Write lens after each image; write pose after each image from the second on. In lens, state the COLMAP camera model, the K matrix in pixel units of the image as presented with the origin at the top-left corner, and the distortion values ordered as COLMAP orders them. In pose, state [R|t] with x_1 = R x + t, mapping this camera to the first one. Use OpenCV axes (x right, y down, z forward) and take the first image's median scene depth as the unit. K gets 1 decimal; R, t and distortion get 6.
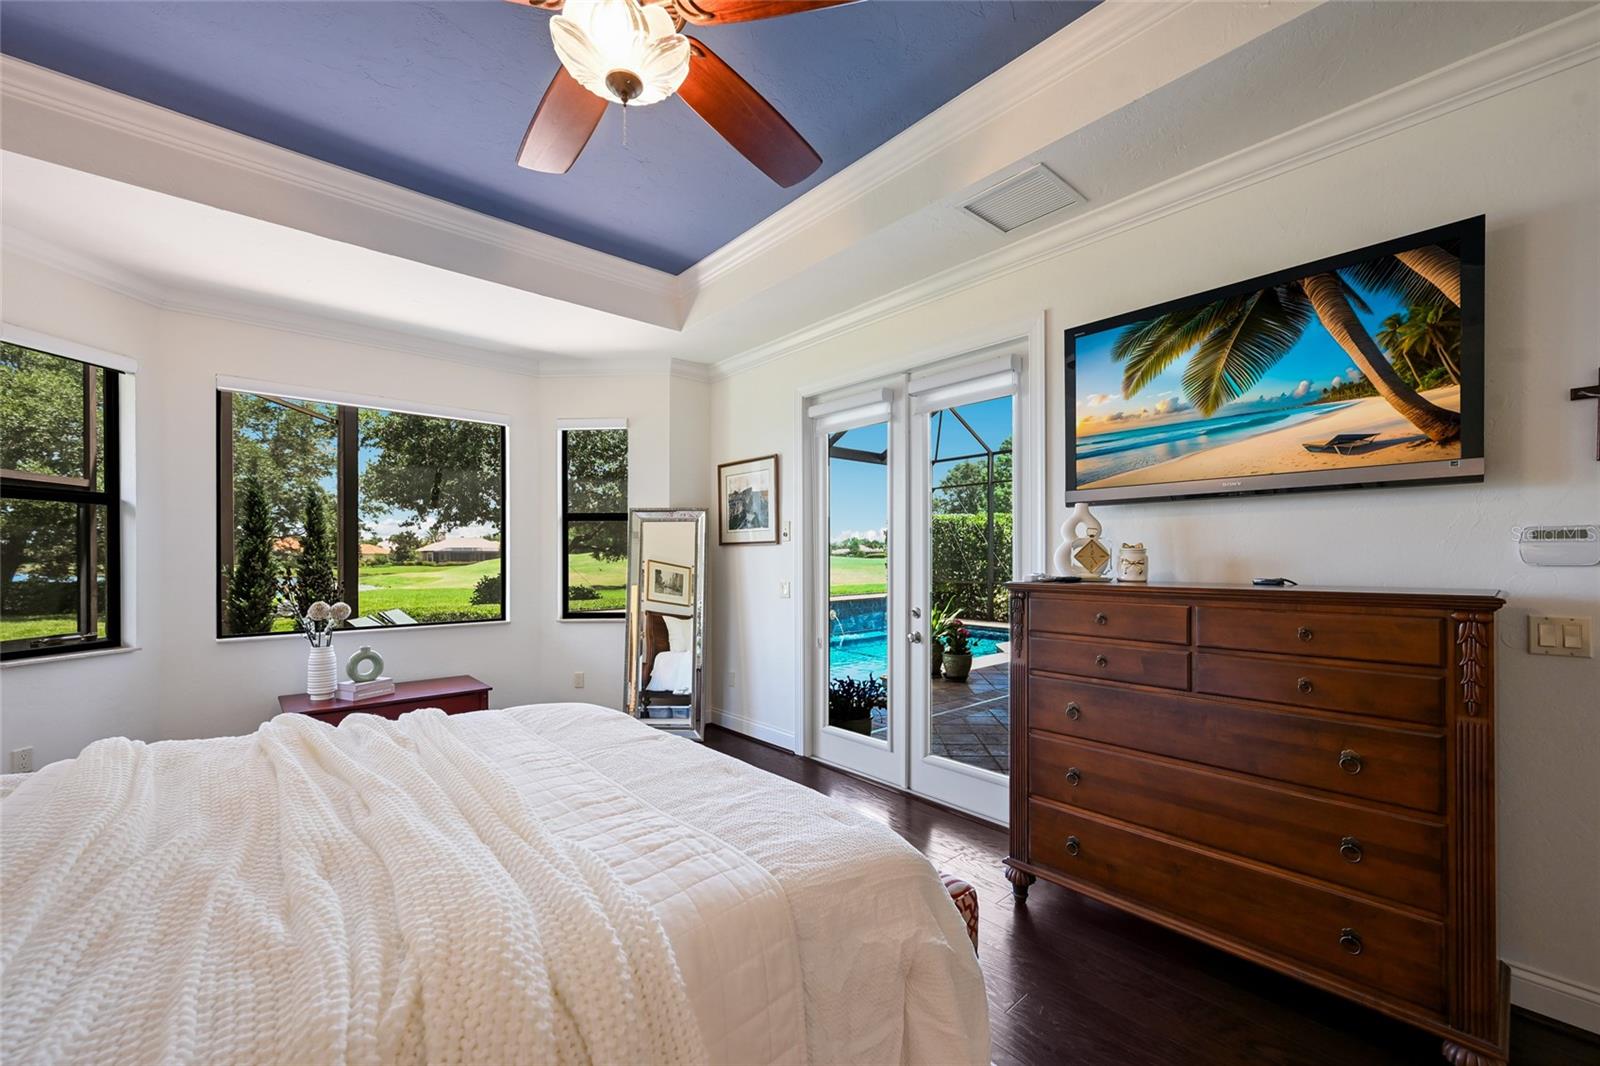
lens RADIAL K [[633.7, 0, 810.0], [0, 633.7, 558.7], [0, 0, 1]] dist [0.000661, 0.000035]
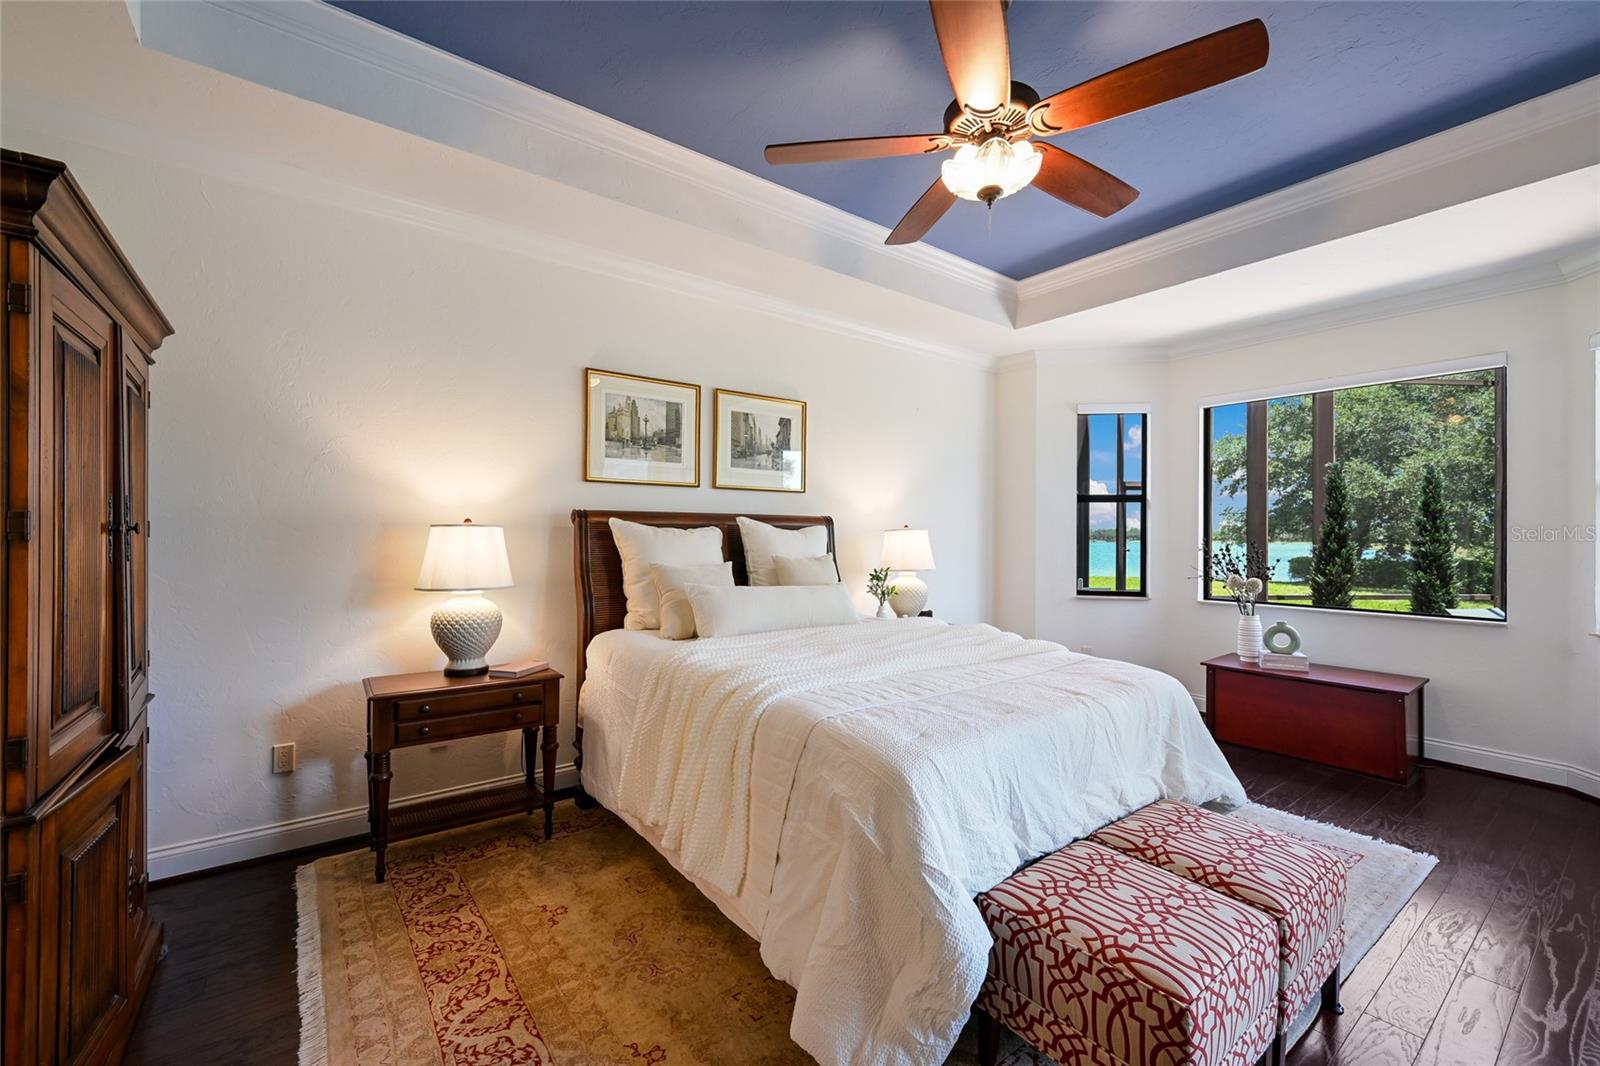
lens RADIAL K [[650.9, 0, 804.0], [0, 650.9, 529.0], [0, 0, 1]] dist [0.002337, 0.000133]
pose [[-0.091006, -0.008974, -0.995810, 0.361540], [-0.008773, 0.999928, -0.008210, -0.000556], [0.995812, 0.007989, -0.091079, 0.228189]]
